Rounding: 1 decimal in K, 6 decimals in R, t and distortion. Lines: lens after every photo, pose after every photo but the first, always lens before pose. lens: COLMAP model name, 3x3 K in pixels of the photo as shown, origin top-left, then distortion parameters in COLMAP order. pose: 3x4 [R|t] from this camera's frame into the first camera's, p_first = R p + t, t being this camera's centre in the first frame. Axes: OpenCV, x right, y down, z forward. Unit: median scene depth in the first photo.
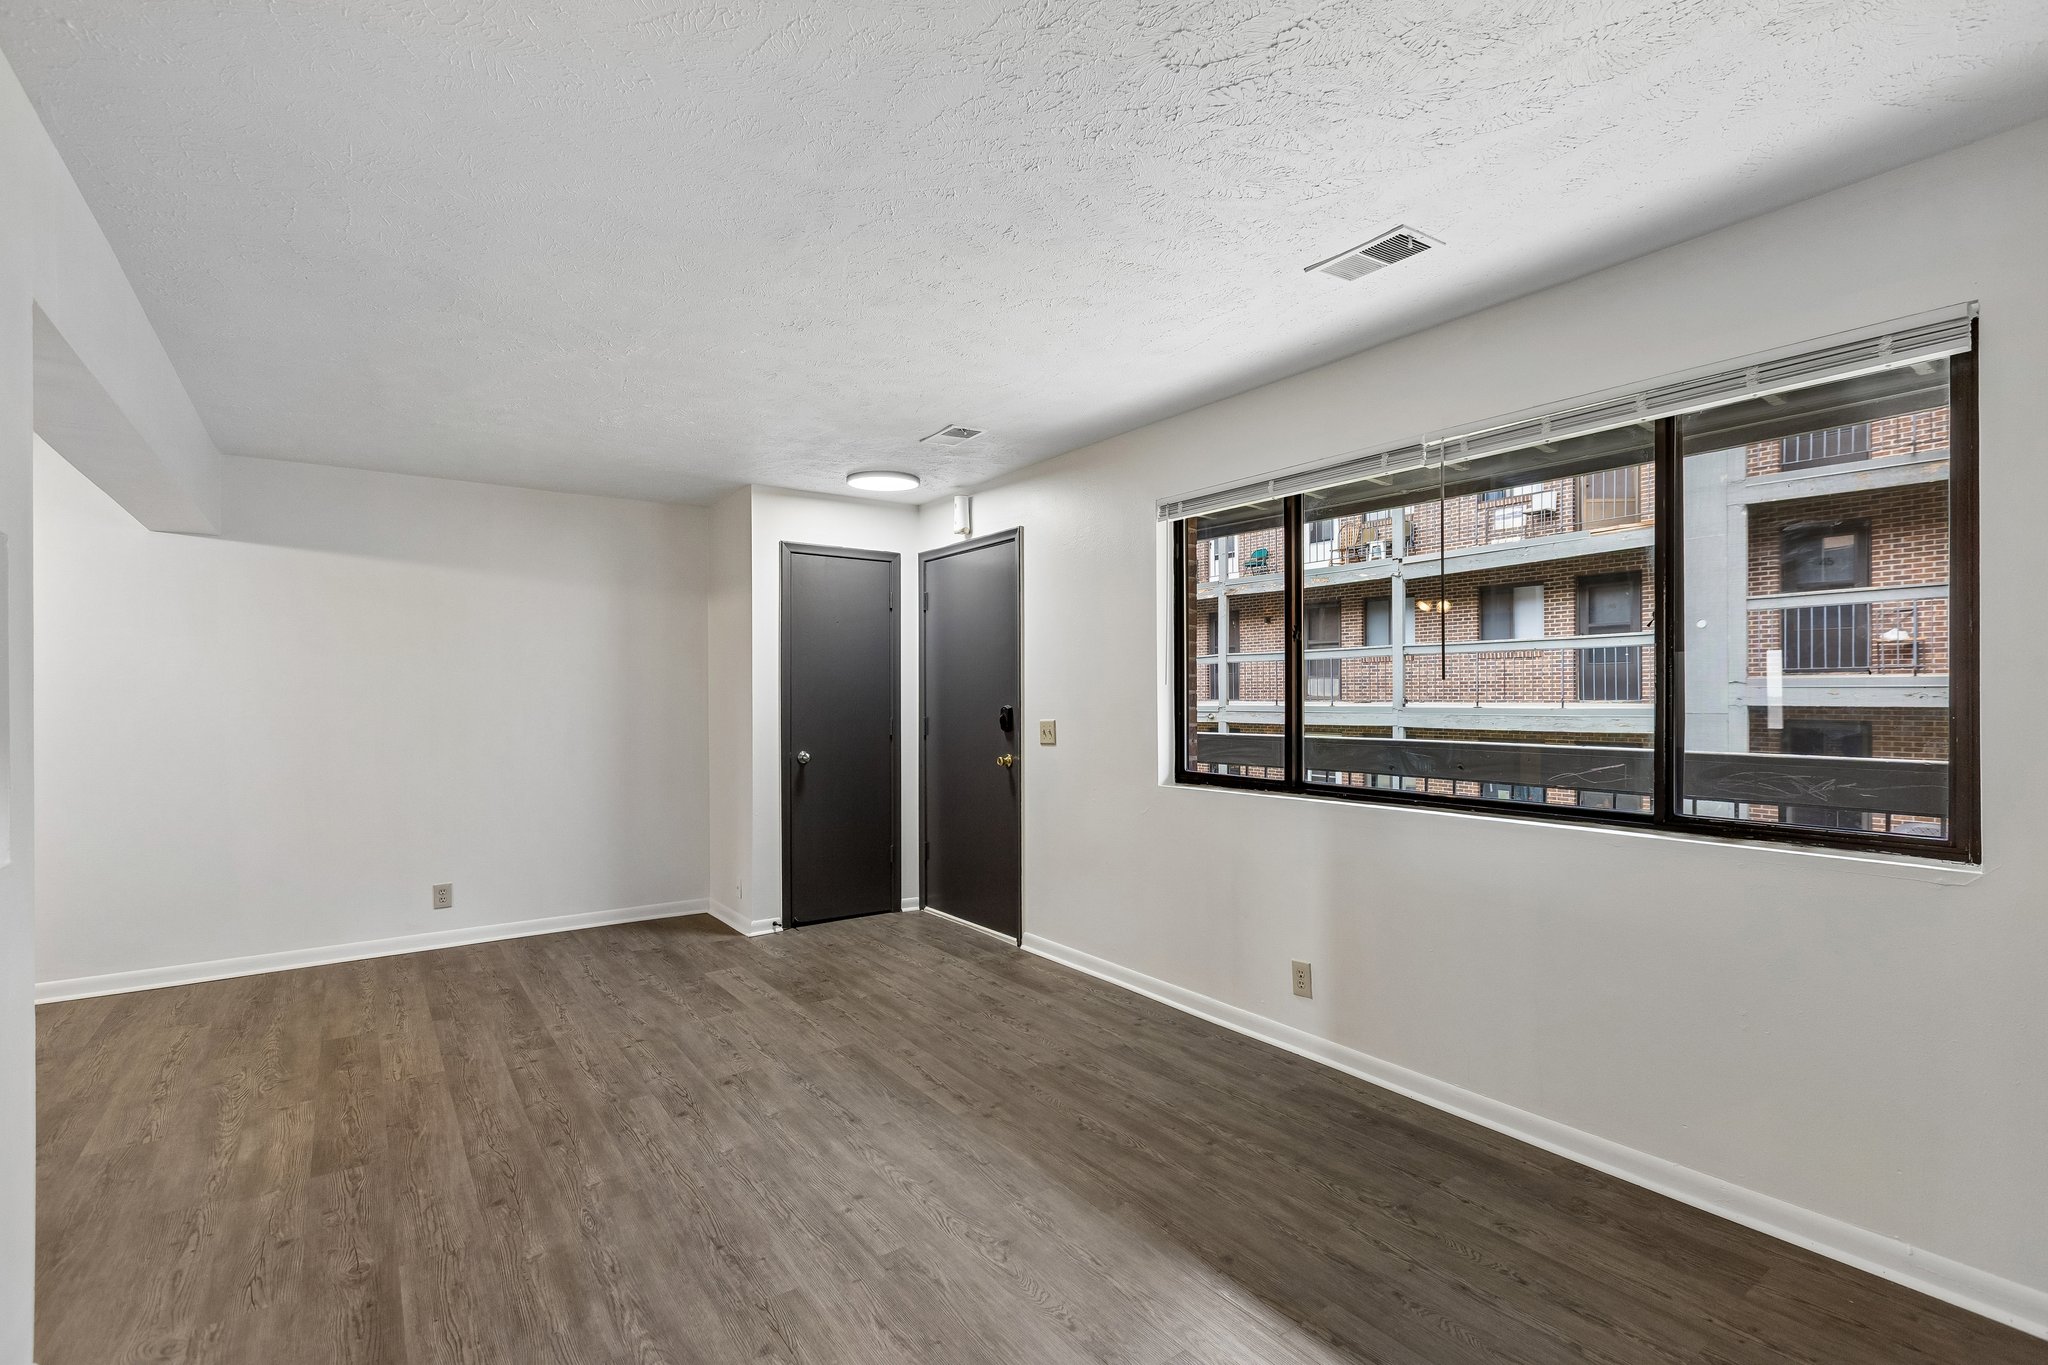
lens RADIAL K [[900.7, 0, 1051.6], [0, 900.7, 703.7], [0, 0, 1]] dist [0.000247, 0.000165]
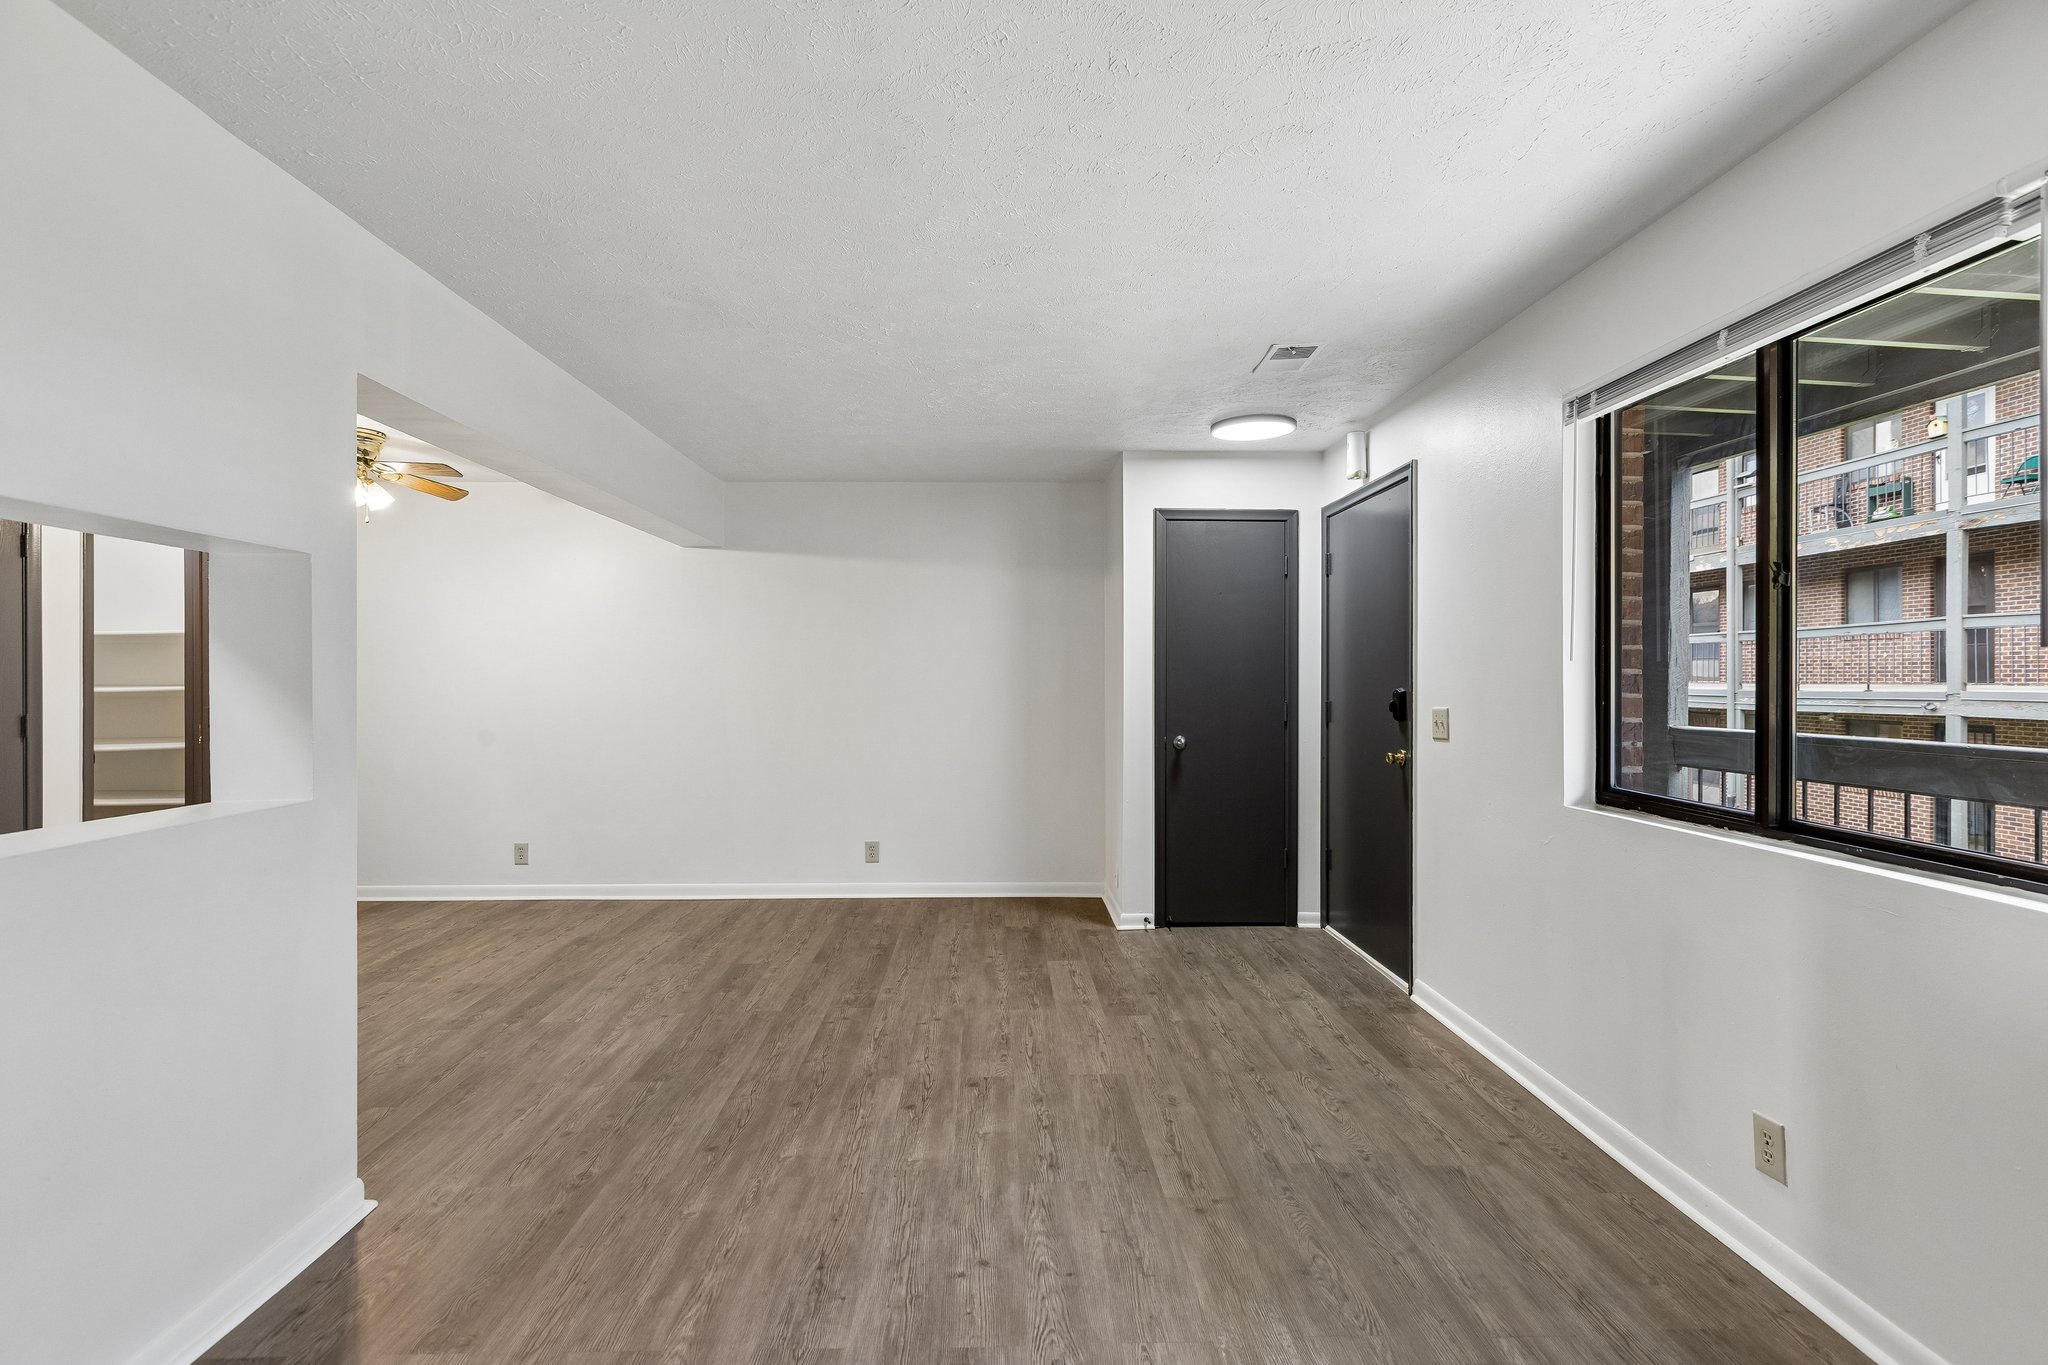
lens RADIAL K [[938.5, 0, 1053.2], [0, 938.5, 681.0], [0, 0, 1]] dist [0.002757, 0.000998]
pose [[0.825380, 0.005744, -0.564548, 0.212837], [-0.007504, 0.999972, -0.000797, -0.001765], [0.564527, 0.004894, 0.825400, 0.189131]]
